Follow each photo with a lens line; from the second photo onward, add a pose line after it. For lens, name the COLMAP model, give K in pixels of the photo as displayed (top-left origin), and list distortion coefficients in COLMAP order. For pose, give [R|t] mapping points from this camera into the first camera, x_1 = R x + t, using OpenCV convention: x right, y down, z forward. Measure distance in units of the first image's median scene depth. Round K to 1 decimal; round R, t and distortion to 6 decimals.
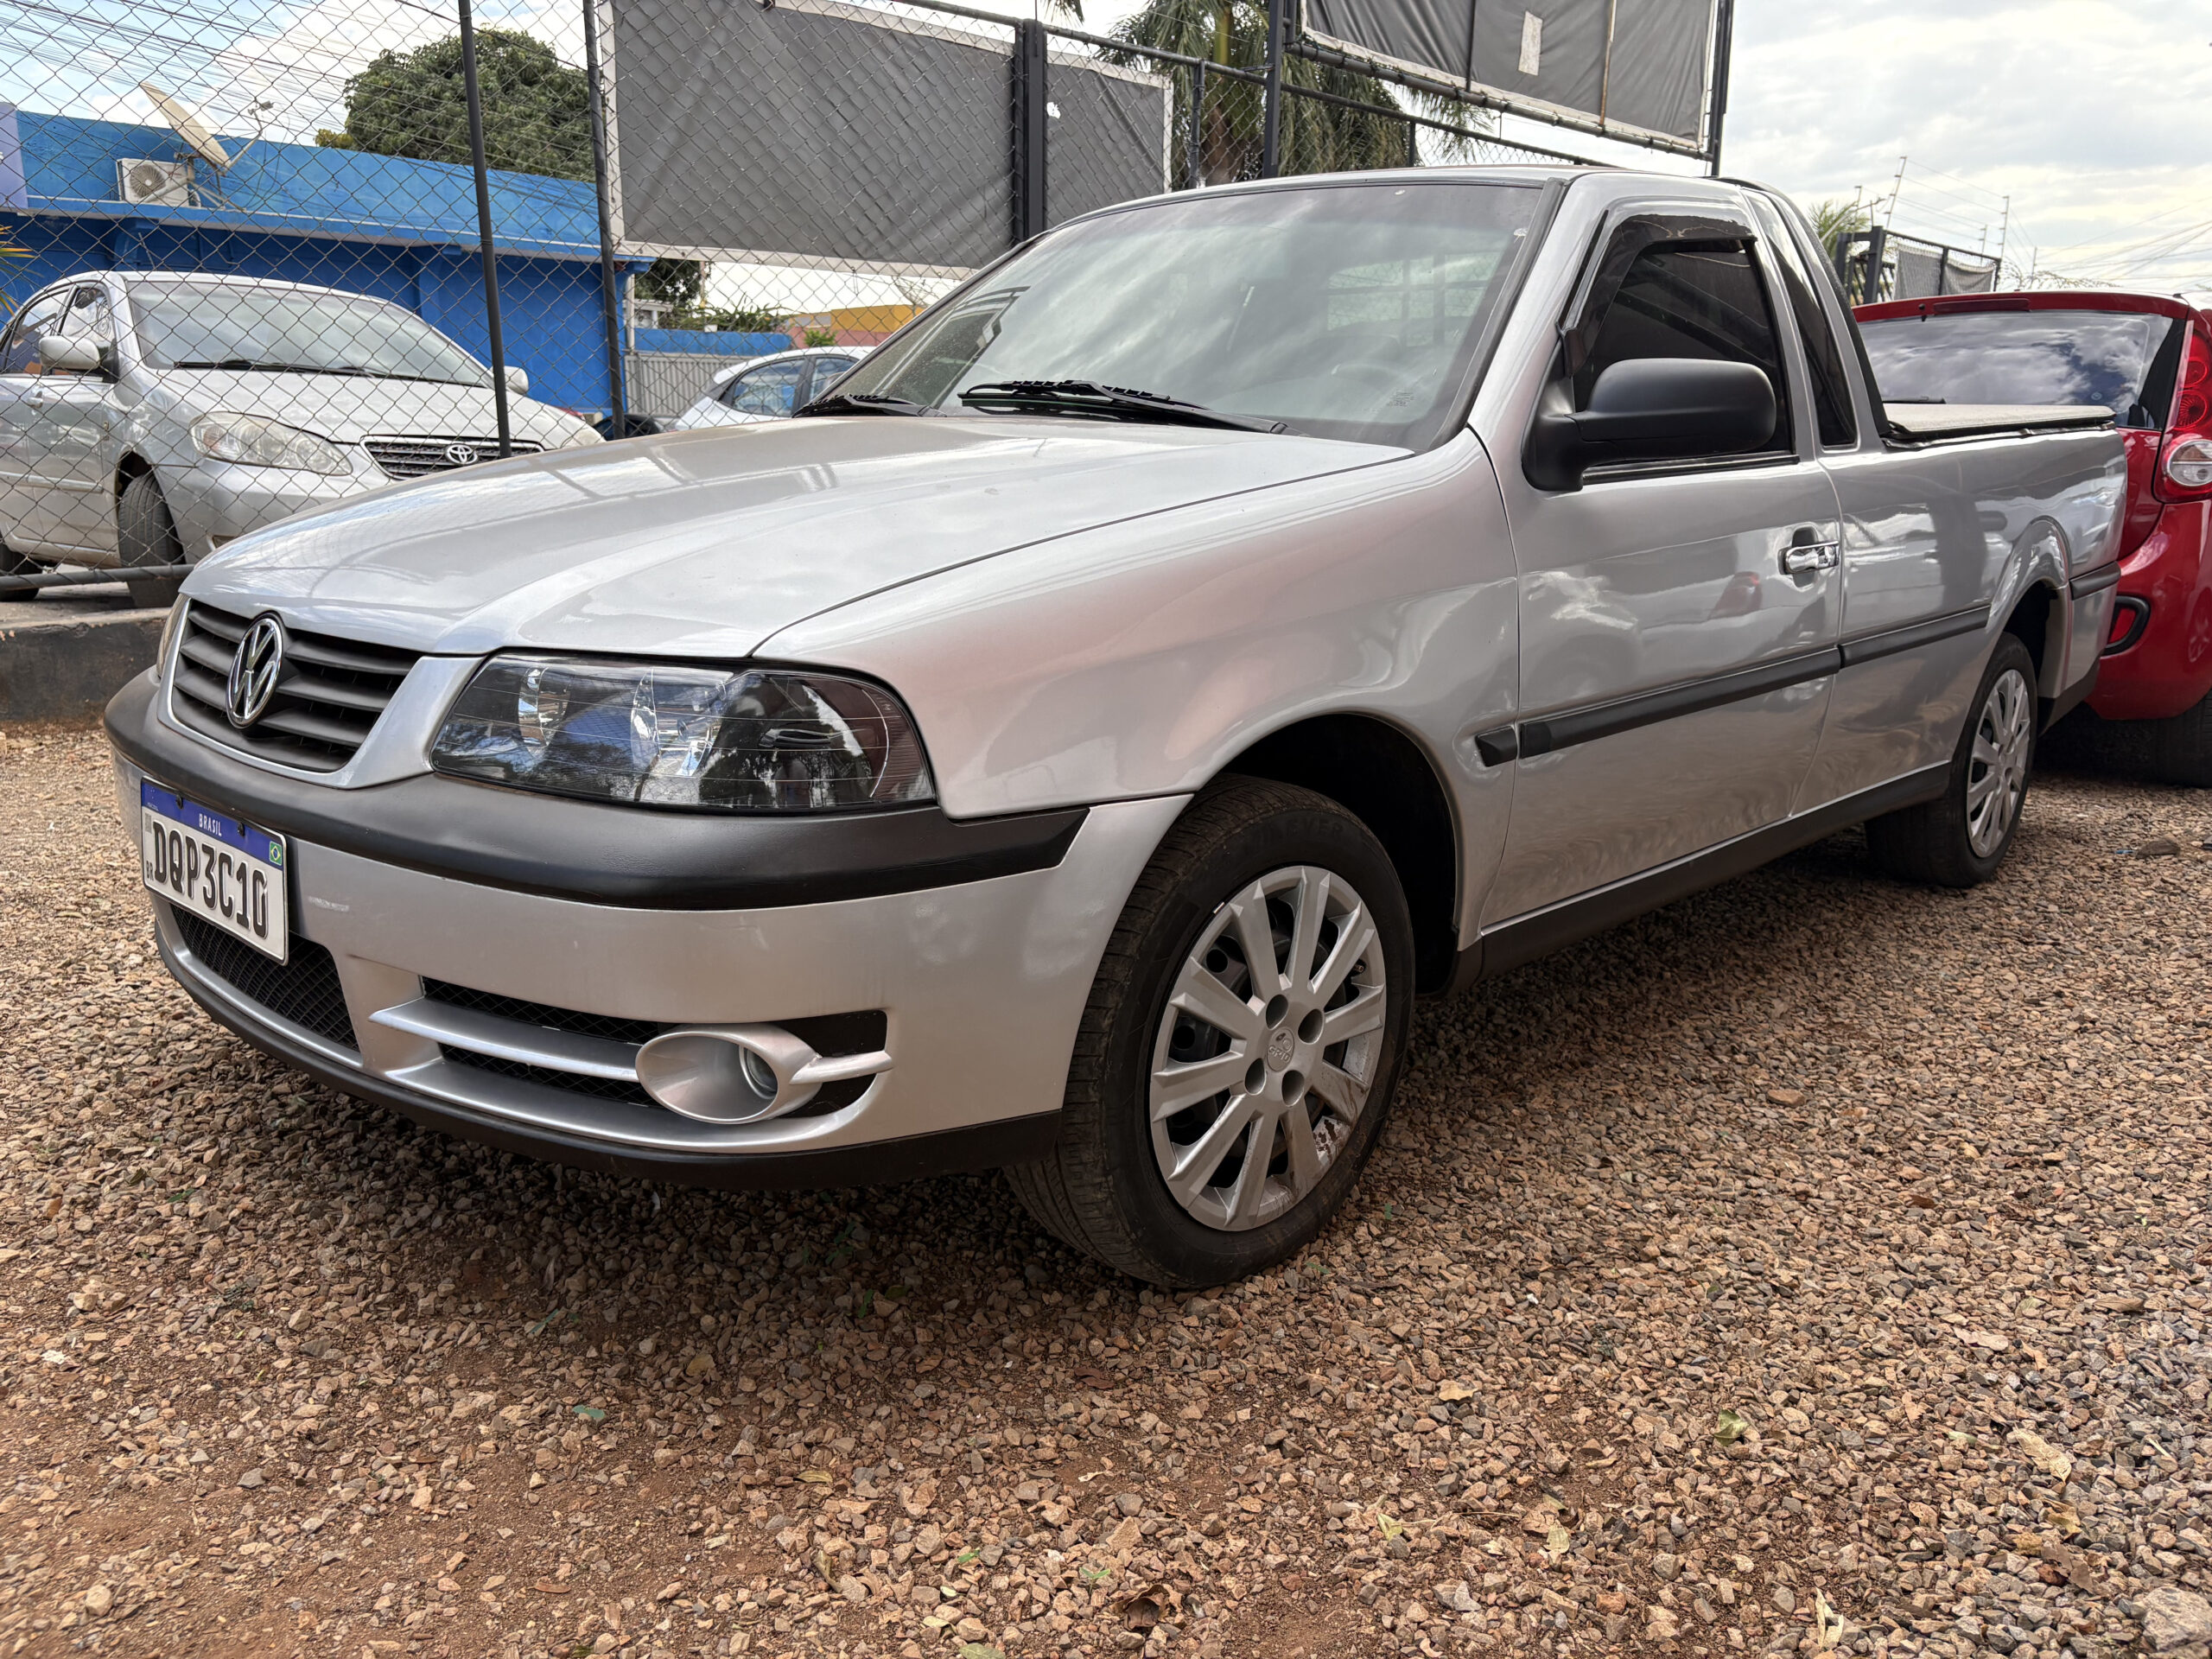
lens RADIAL K [[1692.2, 0, 1106.0], [0, 1692.2, 829.5], [0, 0, 1]] dist [-0.008017, 0.080932]
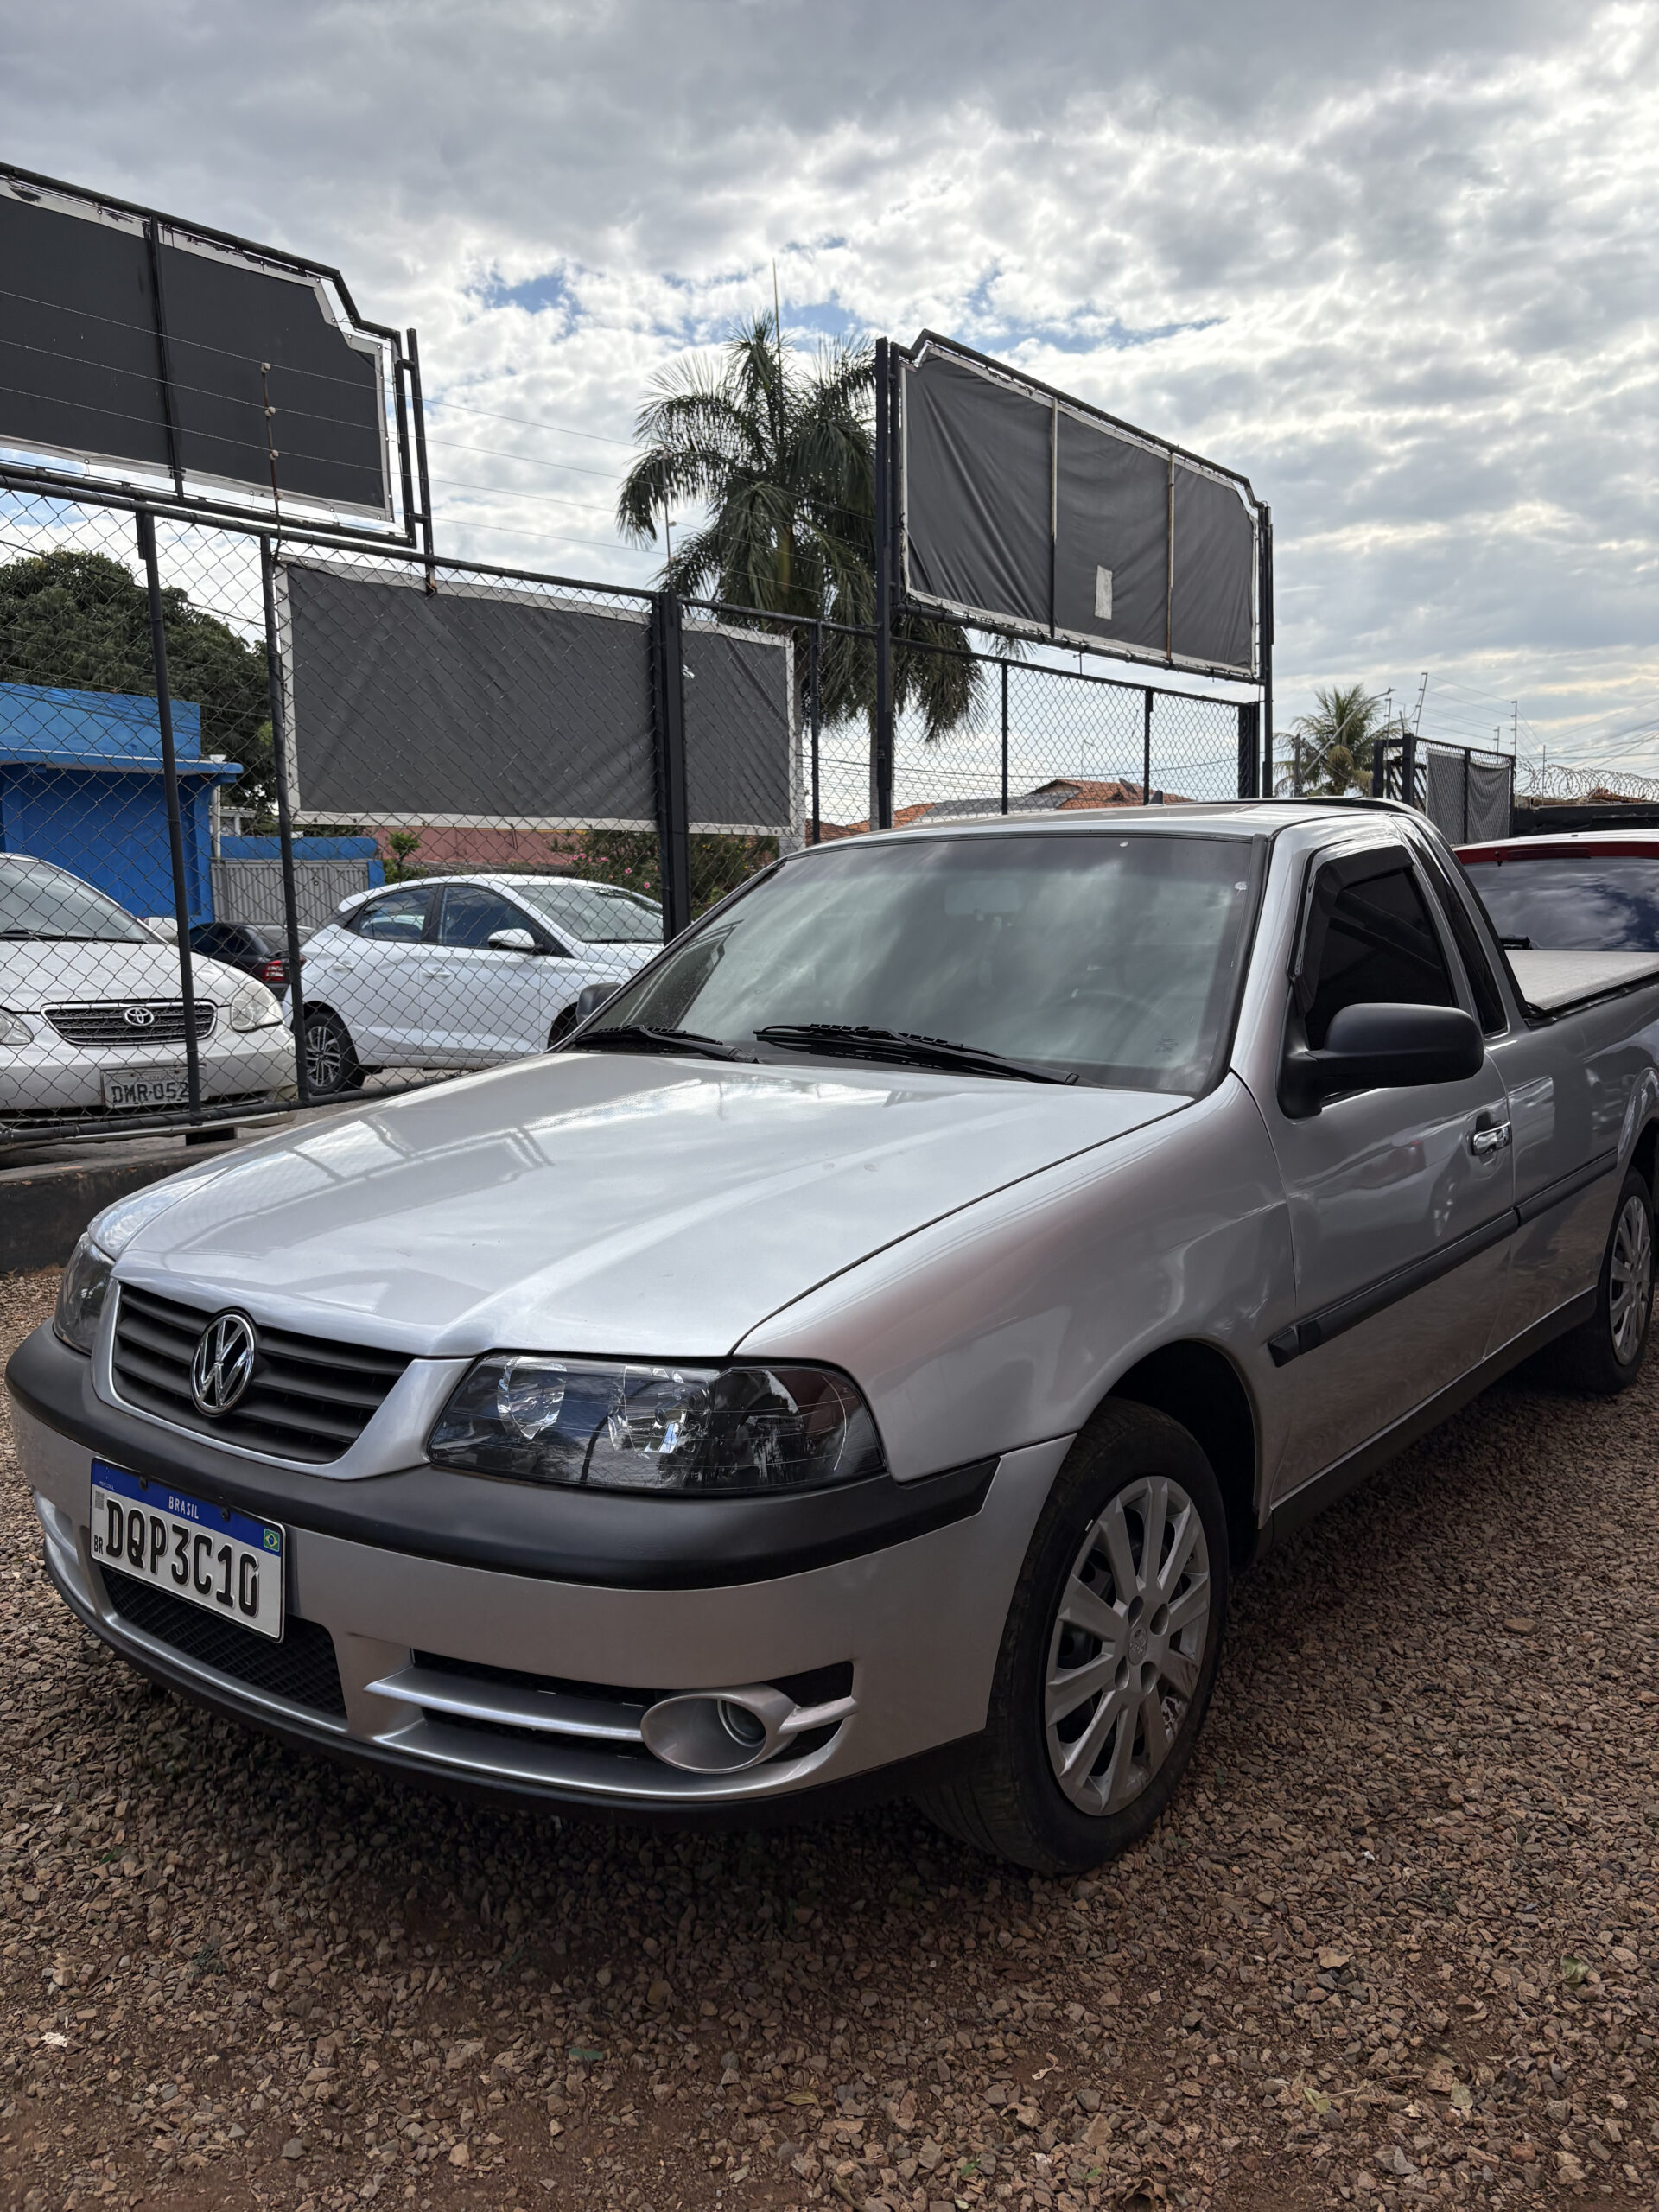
lens RADIAL K [[1691.3, 0, 834.6], [0, 1691.3, 1091.1], [0, 0, 1]] dist [0.028912, -0.002104]
pose [[0.994632, -0.039249, 0.095744, -0.203658], [0.050294, 0.991997, -0.115815, -0.121099], [-0.090432, 0.120009, 0.988646, -0.156071]]
